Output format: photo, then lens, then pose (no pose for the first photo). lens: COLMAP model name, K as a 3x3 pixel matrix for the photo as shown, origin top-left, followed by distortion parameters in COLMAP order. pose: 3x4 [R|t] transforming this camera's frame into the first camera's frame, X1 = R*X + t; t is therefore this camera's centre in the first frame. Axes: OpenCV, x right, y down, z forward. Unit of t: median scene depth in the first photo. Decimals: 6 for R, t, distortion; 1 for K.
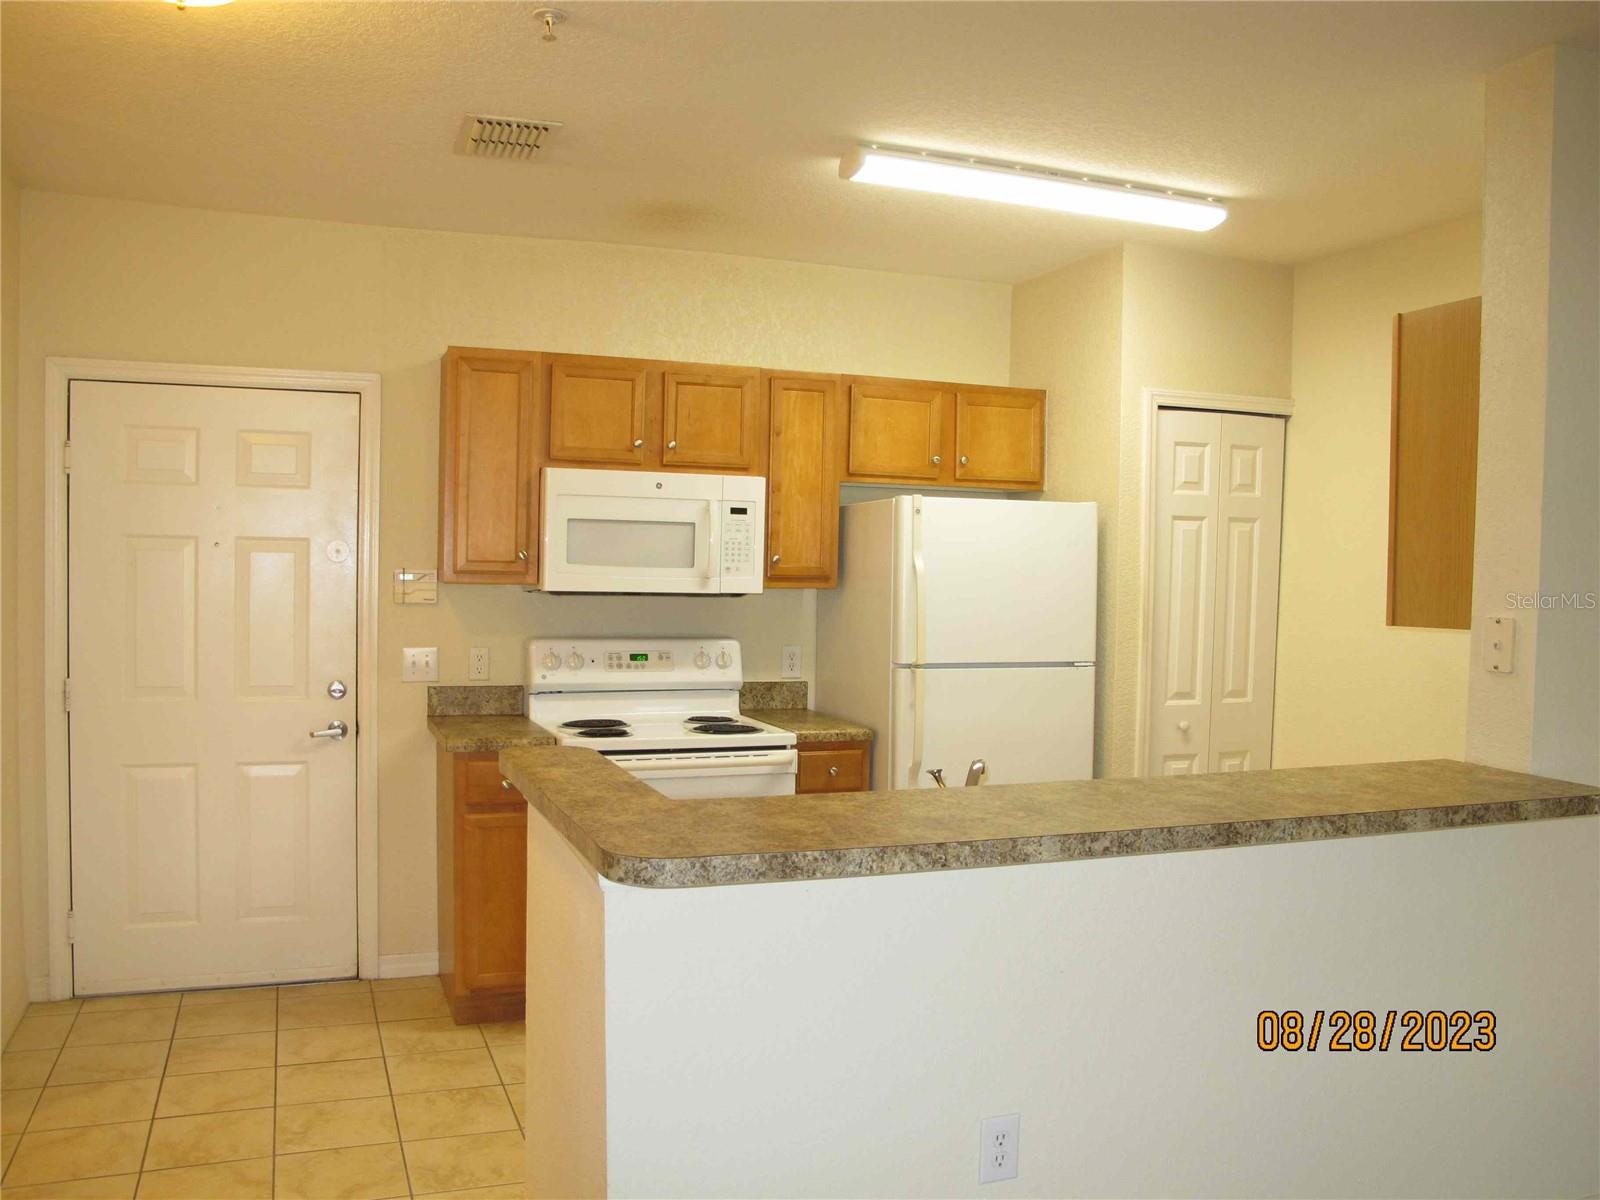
lens RADIAL K [[1338.8, 0, 800.0], [0, 1338.8, 600.0], [0, 0, 1]] dist [-0.111509, 0.010761]
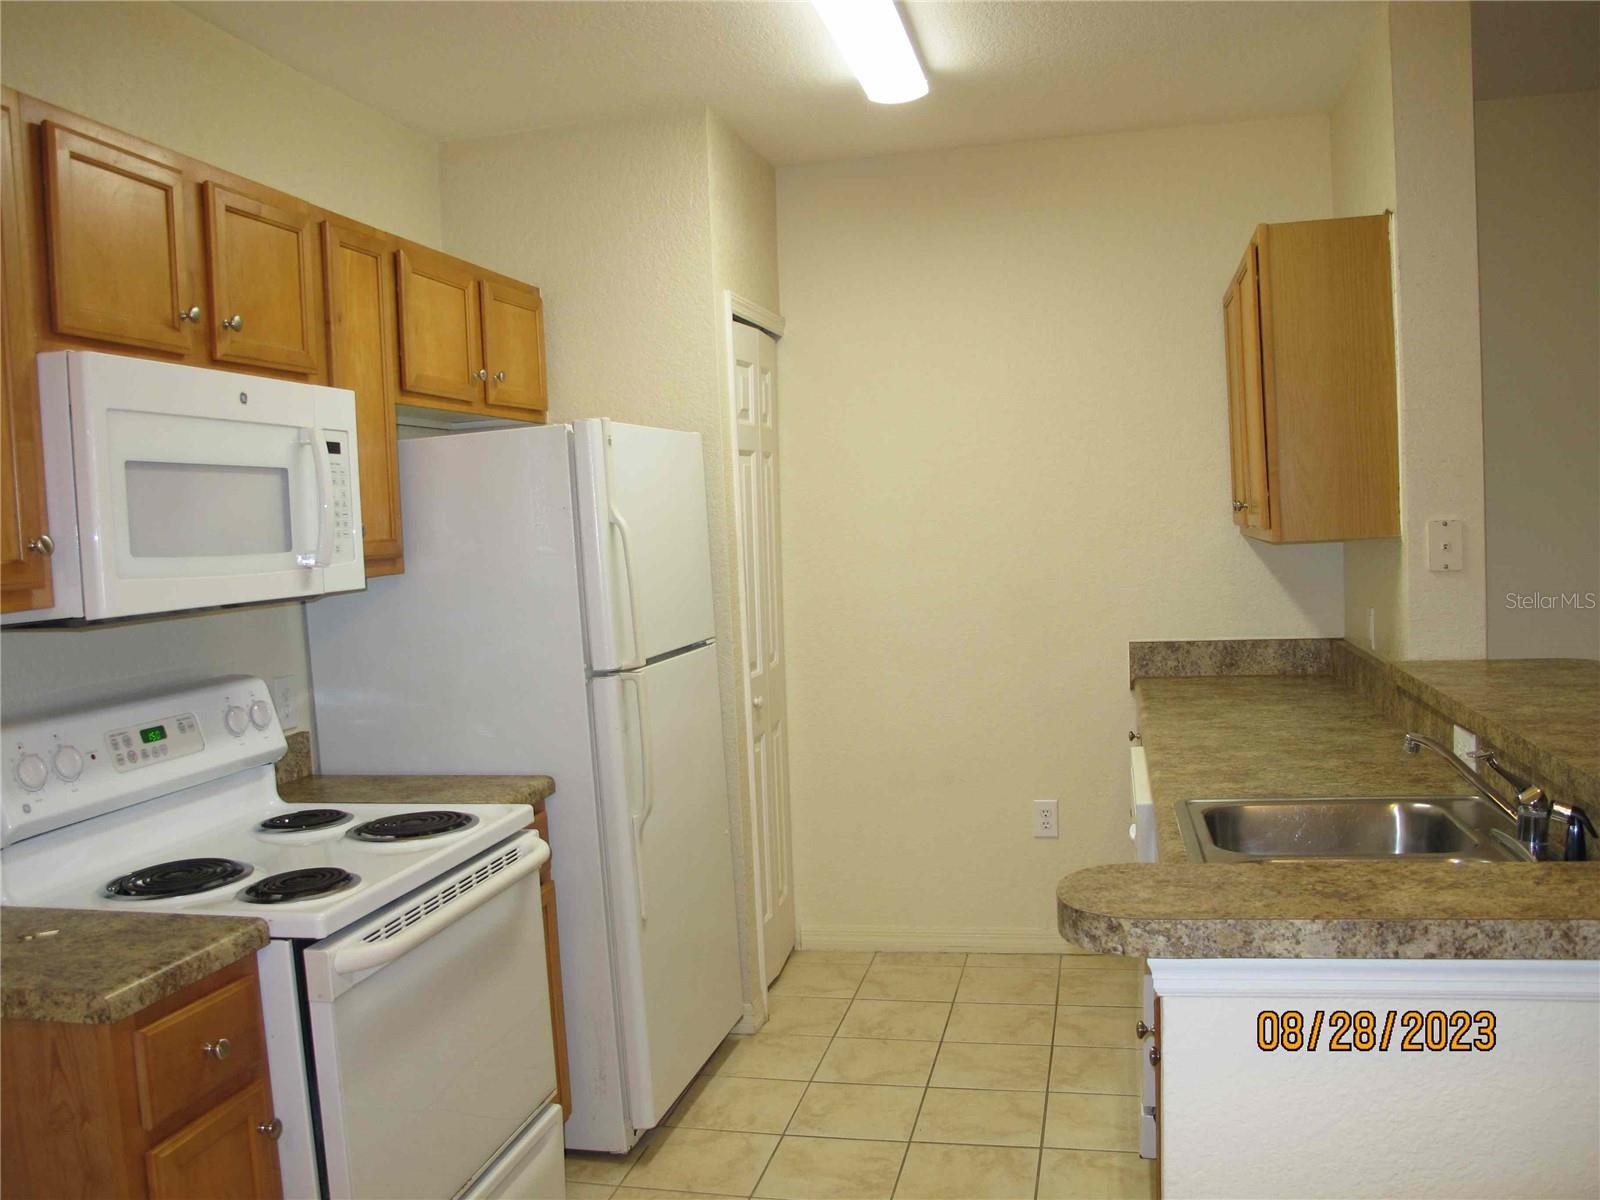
lens RADIAL K [[1338.8, 0, 800.0], [0, 1338.8, 600.0], [0, 0, 1]] dist [-0.111509, 0.010761]
pose [[0.564640, -0.098586, 0.819428, -0.397478], [0.084170, 0.994542, 0.061655, -0.019546], [-0.821034, 0.034158, 0.569856, 0.515419]]
